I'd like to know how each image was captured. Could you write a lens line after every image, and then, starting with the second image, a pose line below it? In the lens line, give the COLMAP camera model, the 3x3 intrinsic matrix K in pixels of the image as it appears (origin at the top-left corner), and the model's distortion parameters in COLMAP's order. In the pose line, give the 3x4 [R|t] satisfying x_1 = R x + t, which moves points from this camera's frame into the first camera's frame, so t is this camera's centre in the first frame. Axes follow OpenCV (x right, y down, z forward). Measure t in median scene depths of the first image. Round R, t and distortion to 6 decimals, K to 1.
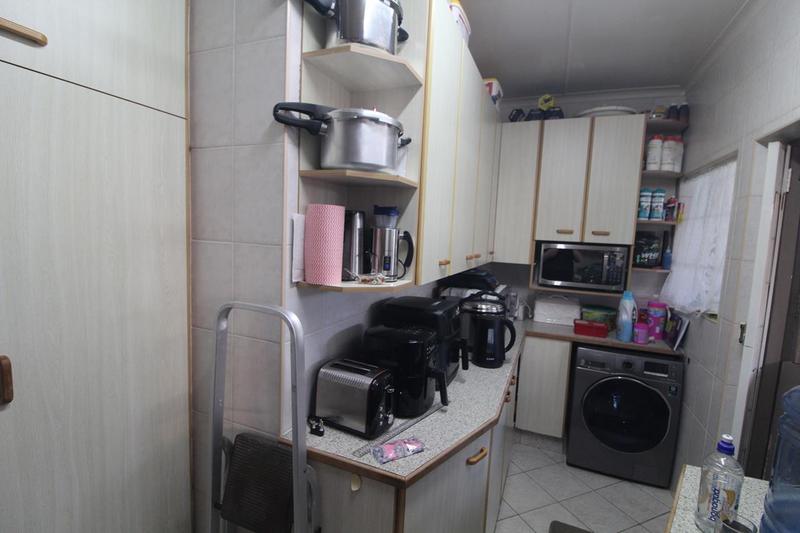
lens RADIAL K [[375.2, 0, 402.0], [0, 375.2, 266.9], [0, 0, 1]] dist [-0.006368, -0.008300]
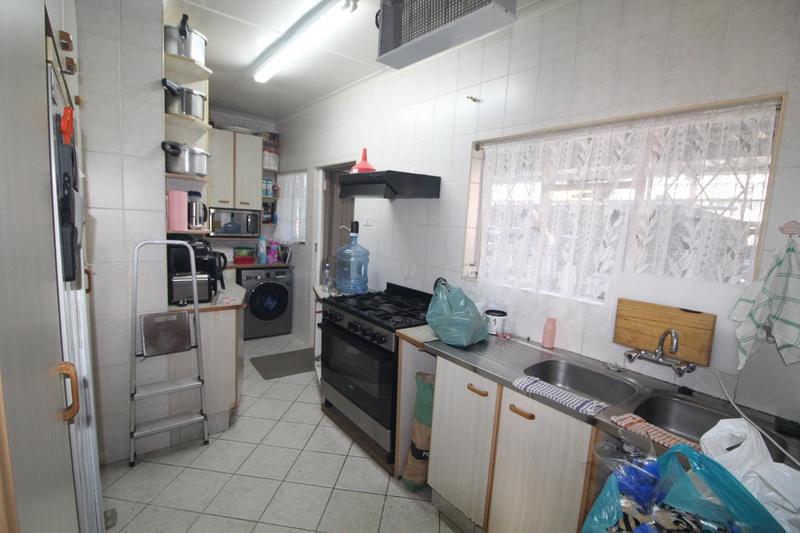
lens RADIAL K [[375.2, 0, 402.0], [0, 375.2, 266.9], [0, 0, 1]] dist [-0.006368, -0.008300]
pose [[0.485803, -0.132026, 0.864040, -0.645490], [0.045797, 0.991013, 0.125678, 0.015648], [-0.872868, -0.021485, 0.487484, -0.472743]]
